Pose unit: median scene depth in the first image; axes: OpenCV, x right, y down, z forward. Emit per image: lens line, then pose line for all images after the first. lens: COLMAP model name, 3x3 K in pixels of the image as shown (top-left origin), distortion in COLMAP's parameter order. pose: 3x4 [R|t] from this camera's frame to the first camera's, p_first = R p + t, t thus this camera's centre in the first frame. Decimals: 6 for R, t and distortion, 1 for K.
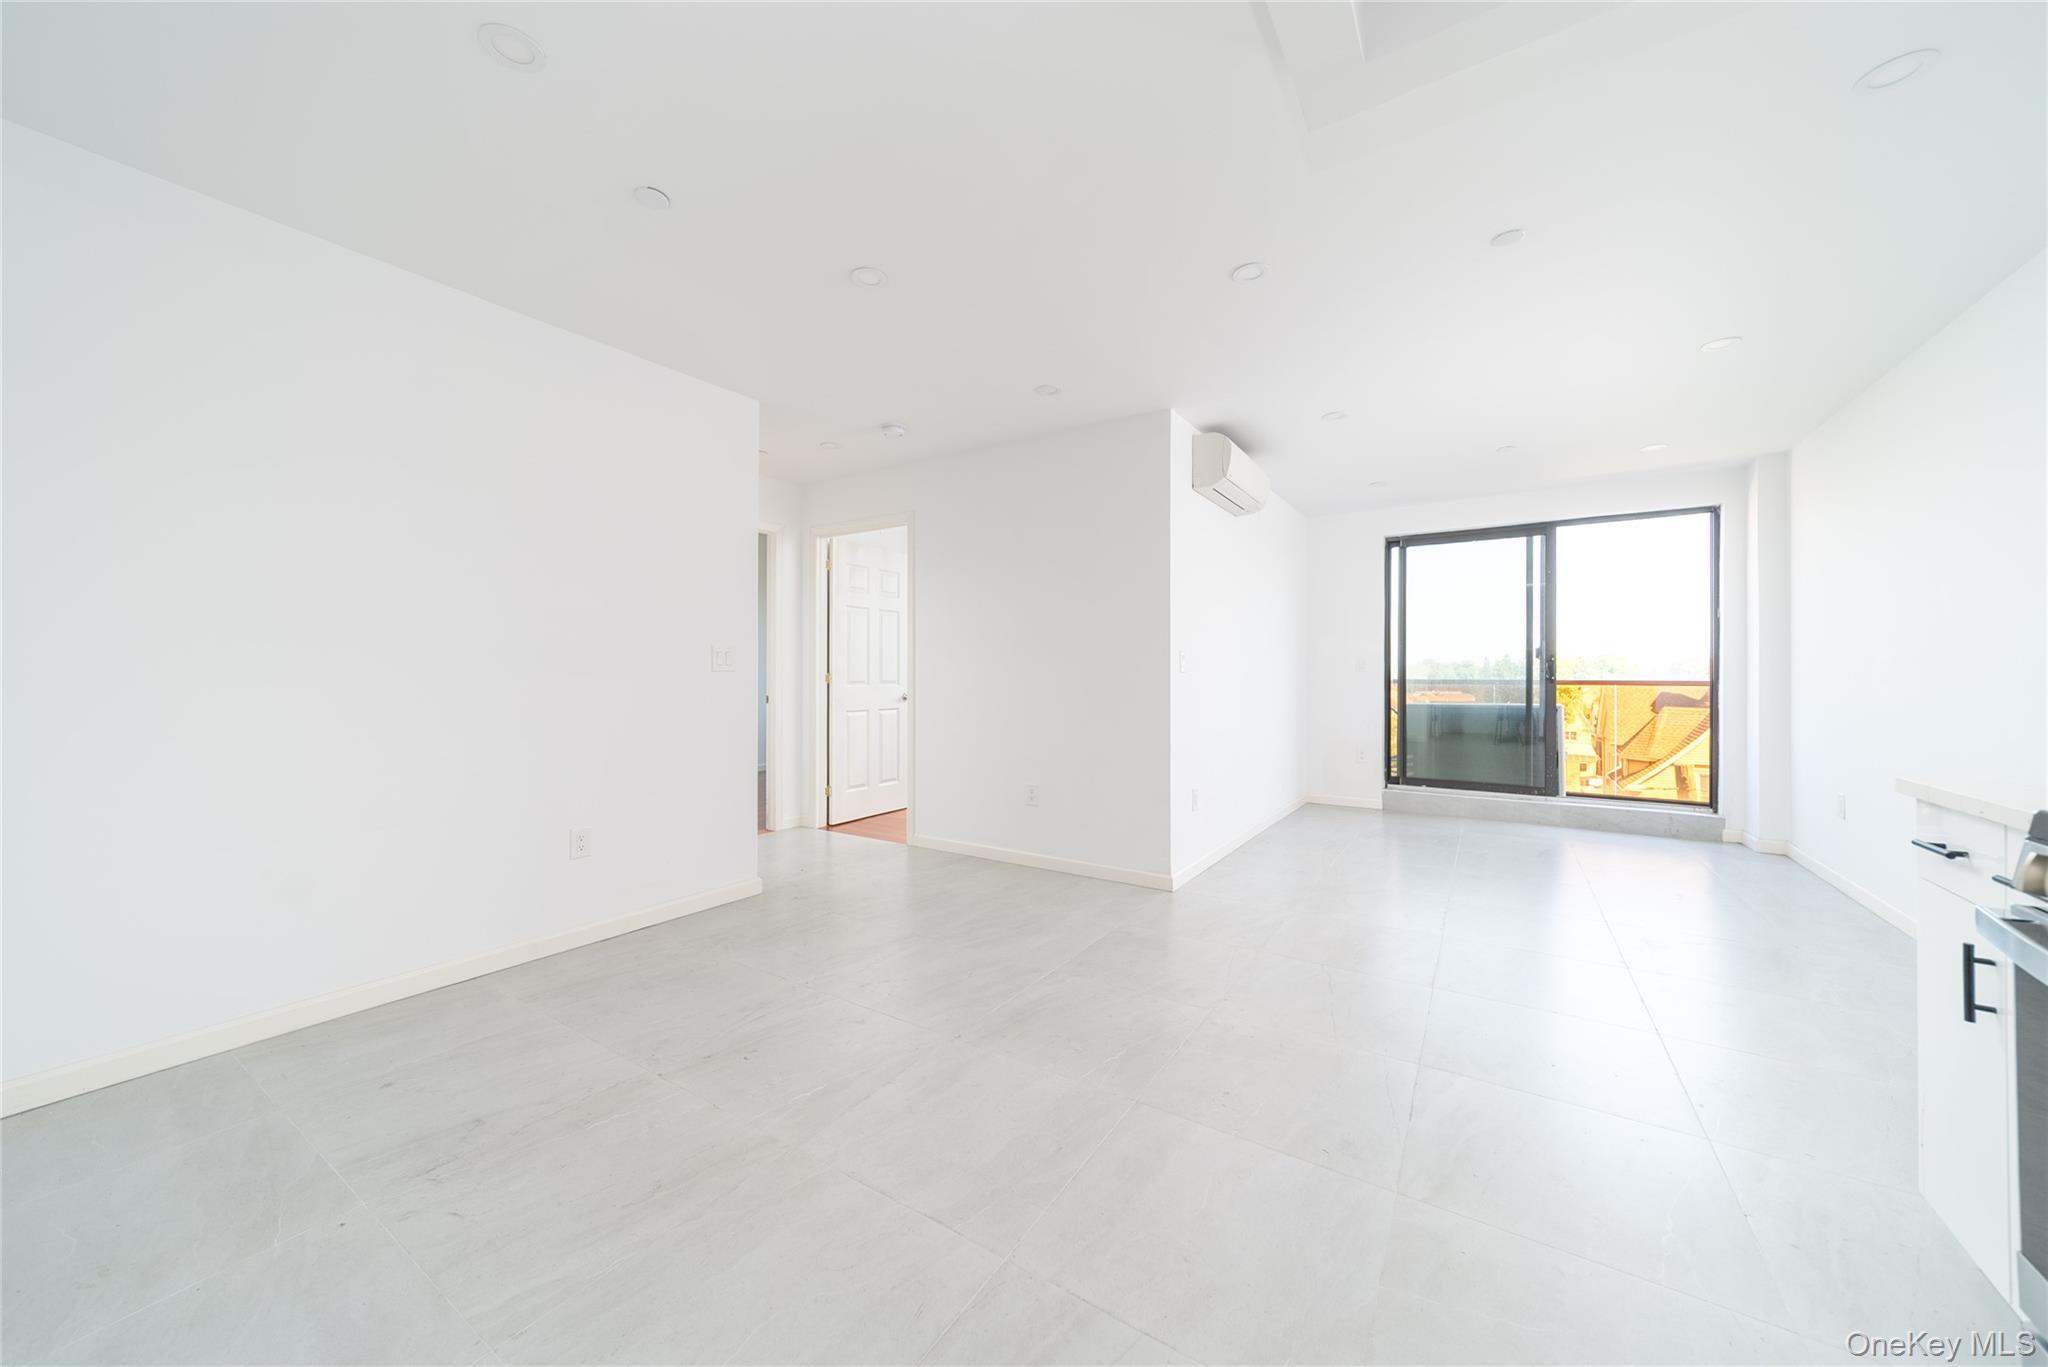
lens RADIAL K [[727.4, 0, 1021.8], [0, 727.4, 672.1], [0, 0, 1]] dist [0.003856, 0.000027]
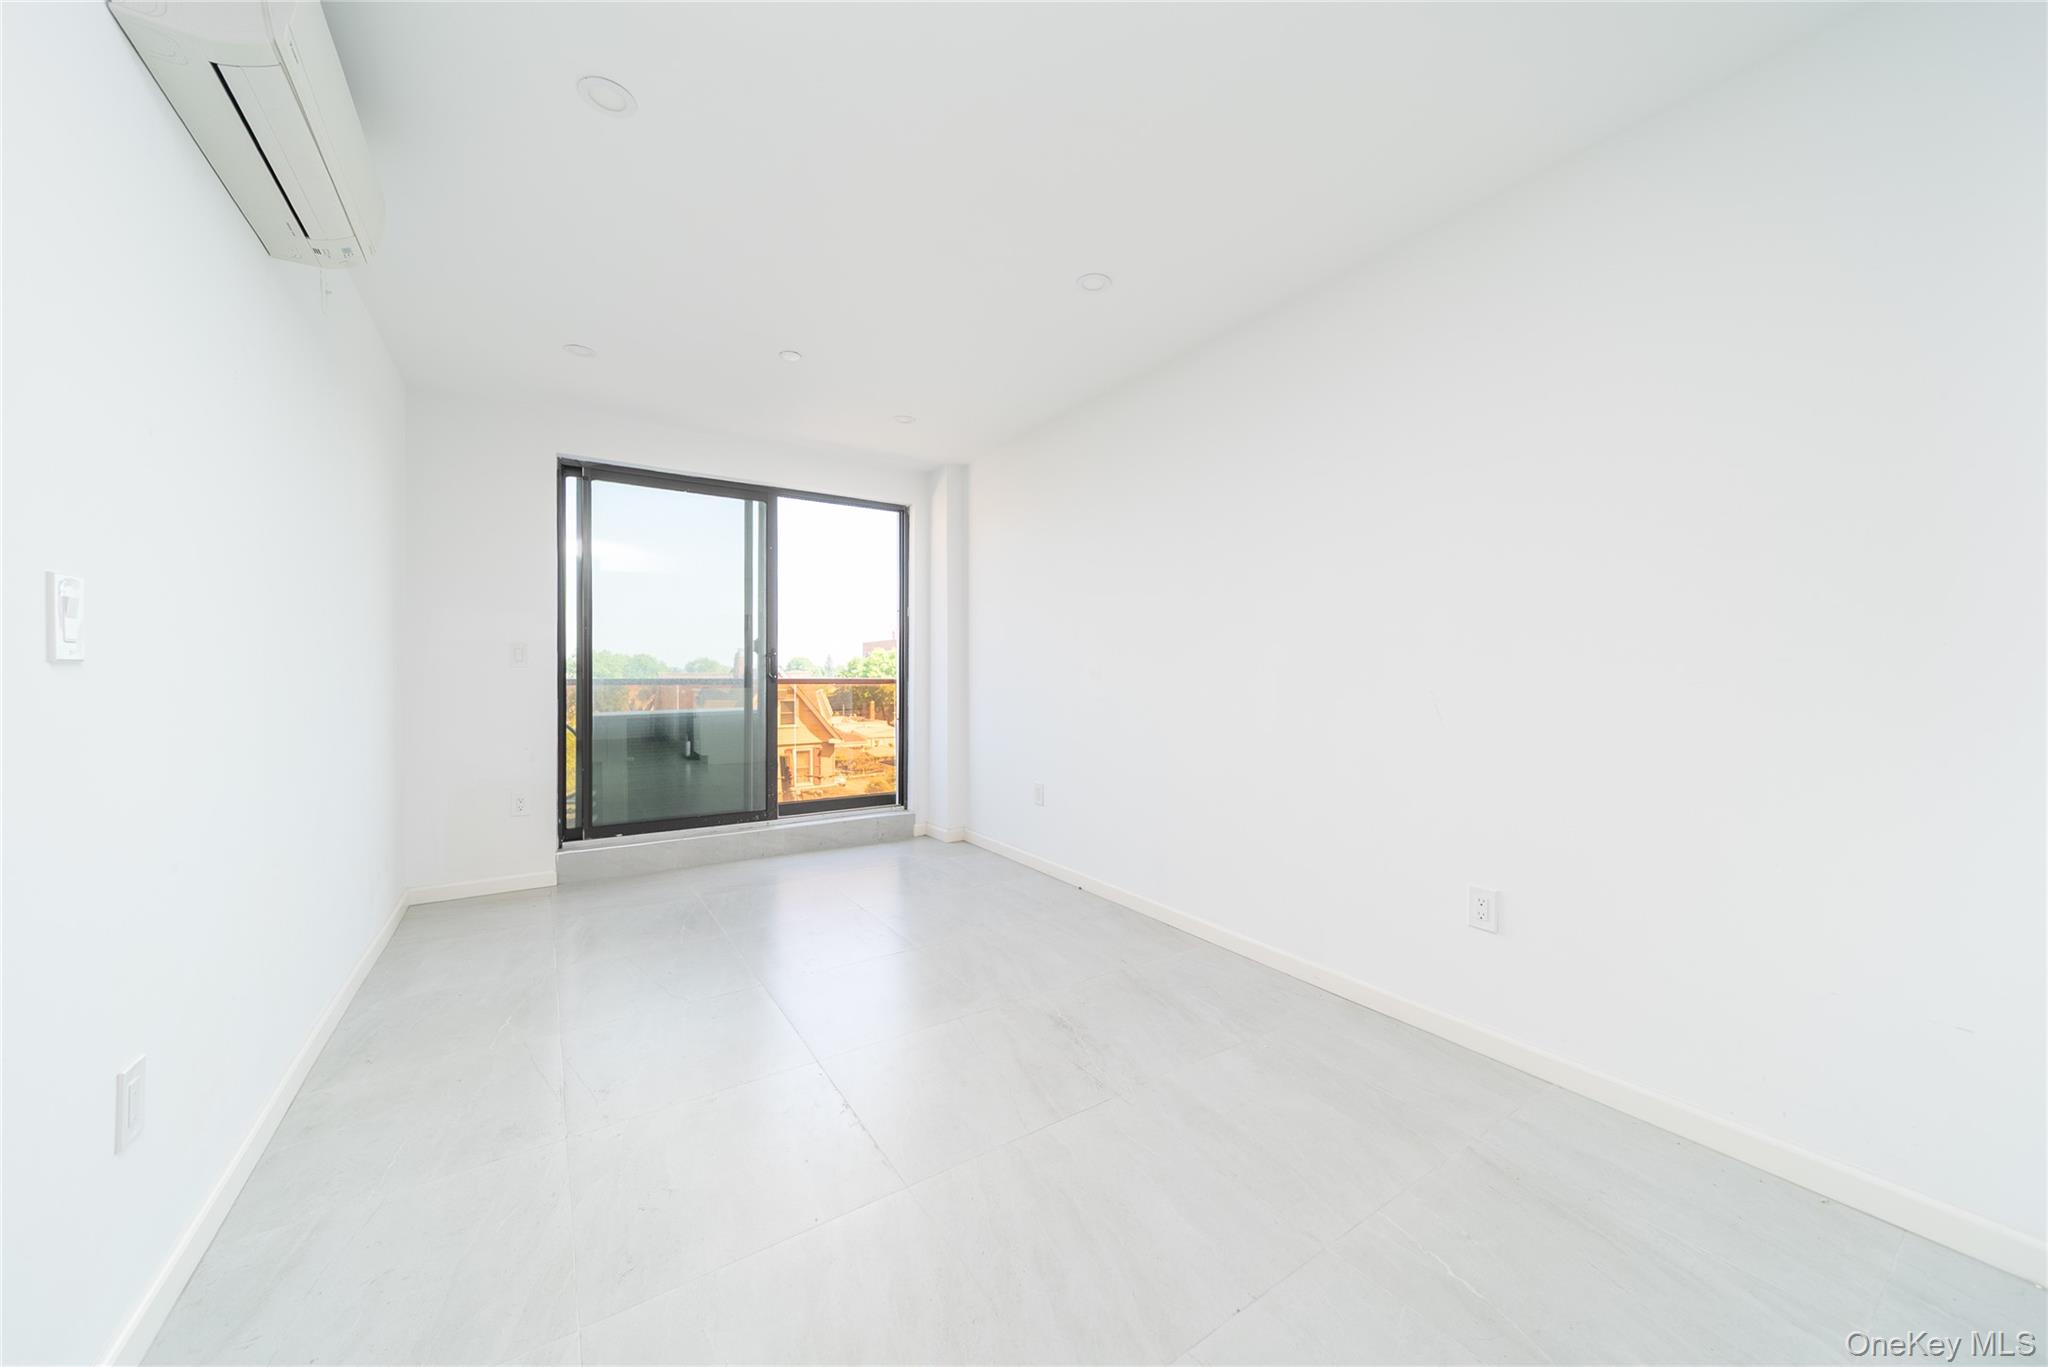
lens RADIAL K [[727.4, 0, 1028.7], [0, 727.4, 674.0], [0, 0, 1]] dist [0.003856, 0.000027]
pose [[0.393162, 0.001647, 0.919468, 0.079354], [-0.006533, 0.999978, 0.001002, 0.002586], [-0.919446, -0.006400, 0.393164, 0.397658]]
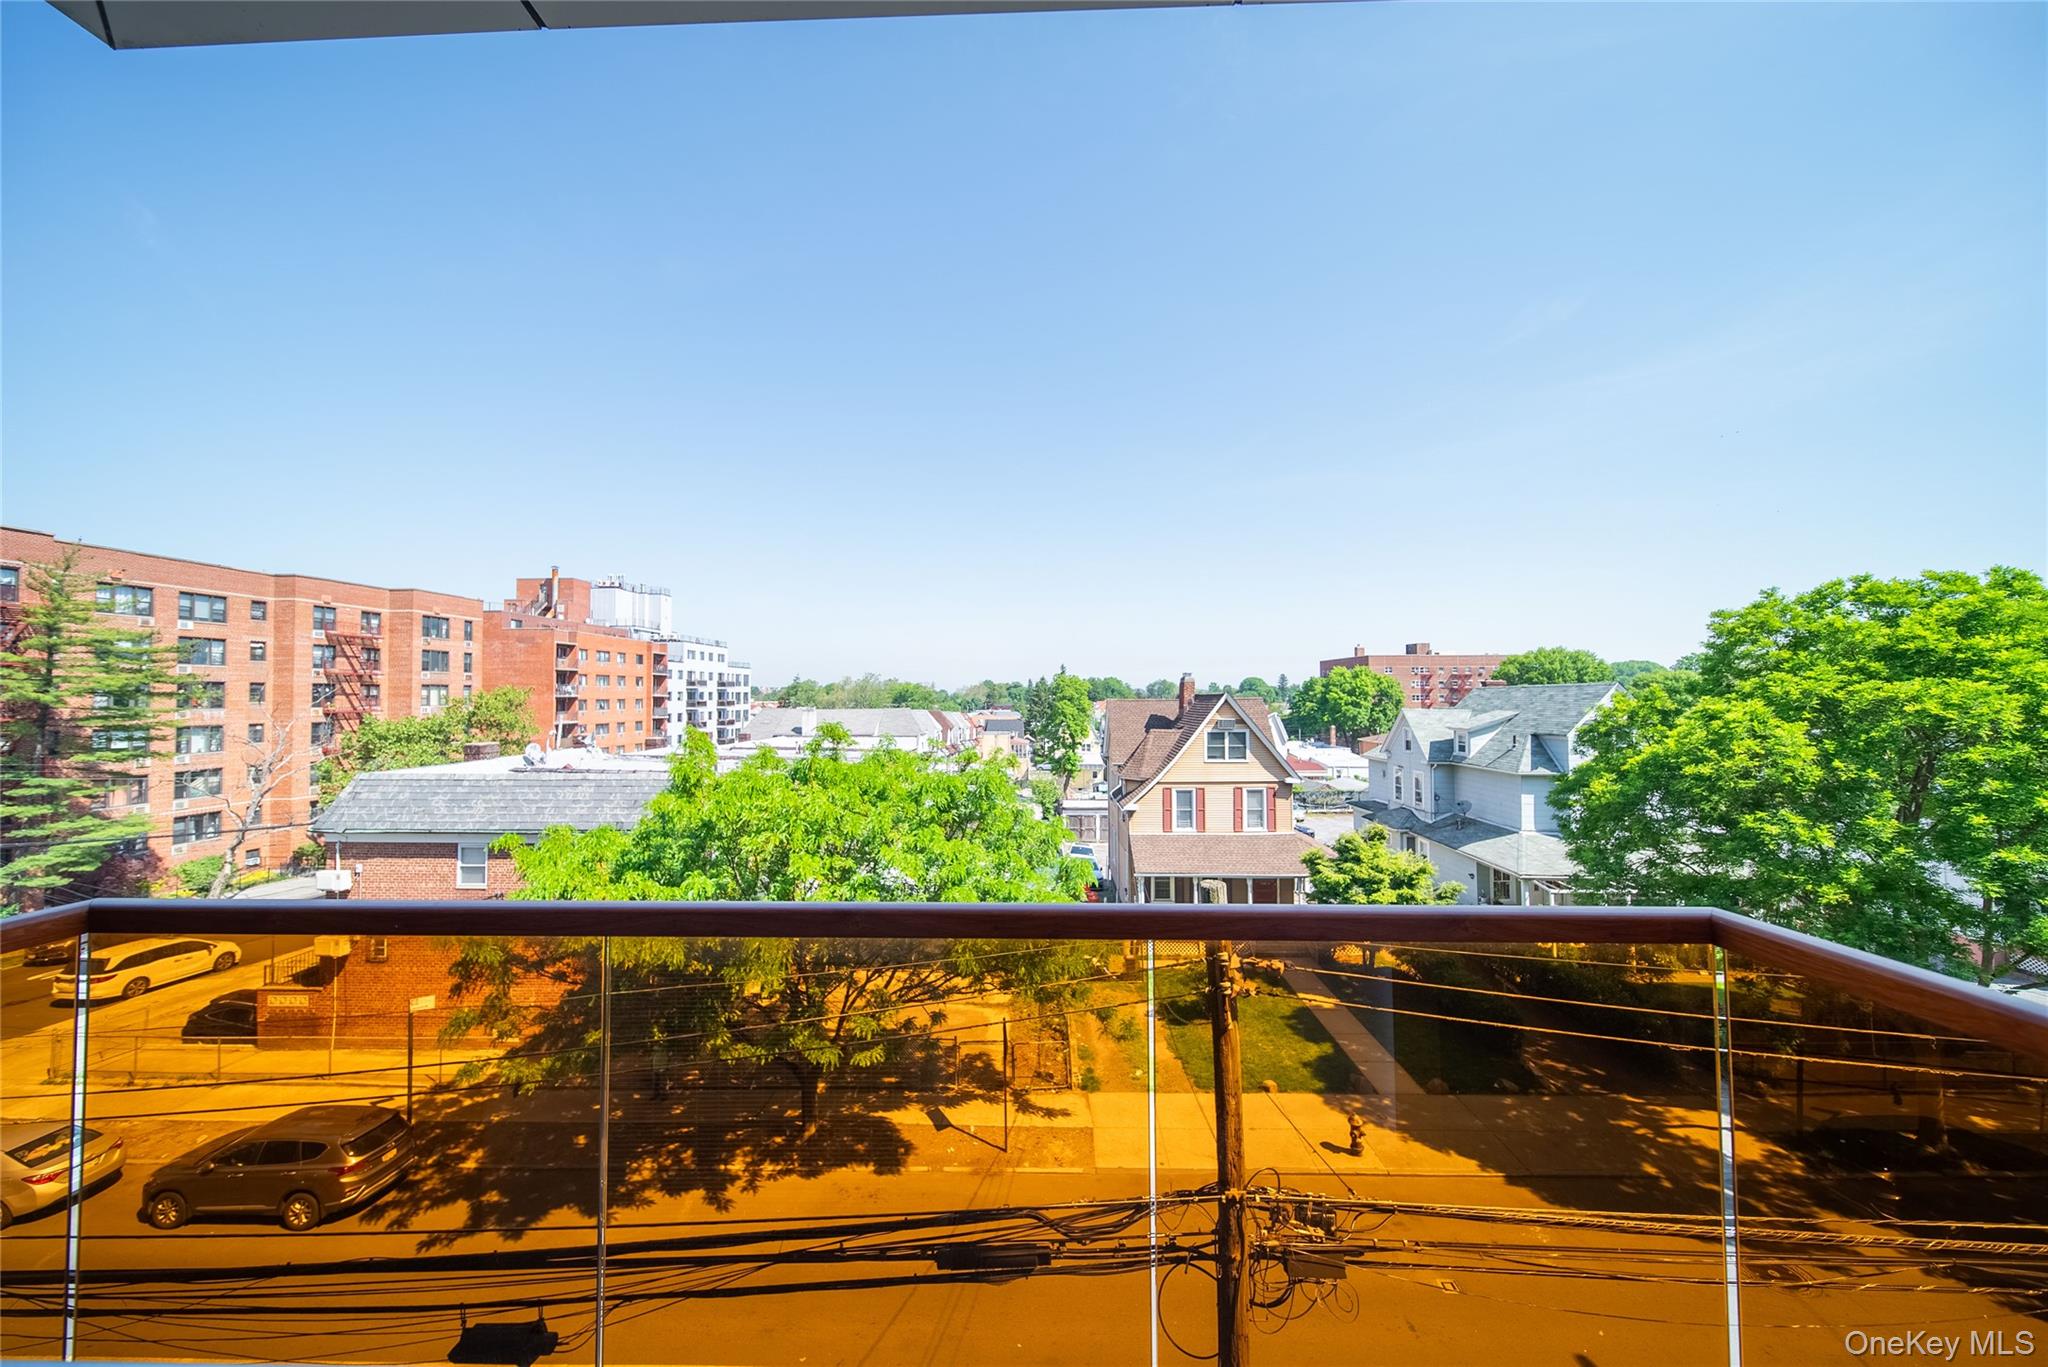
lens RADIAL K [[727.4, 0, 1016.1], [0, 727.4, 680.5], [0, 0, 1]] dist [0.003856, 0.000027]
pose [[0.853778, 0.005823, 0.520604, 0.758976], [0.003209, 0.999860, -0.016446, -0.059226], [-0.520627, 0.015711, 0.853640, 0.948522]]
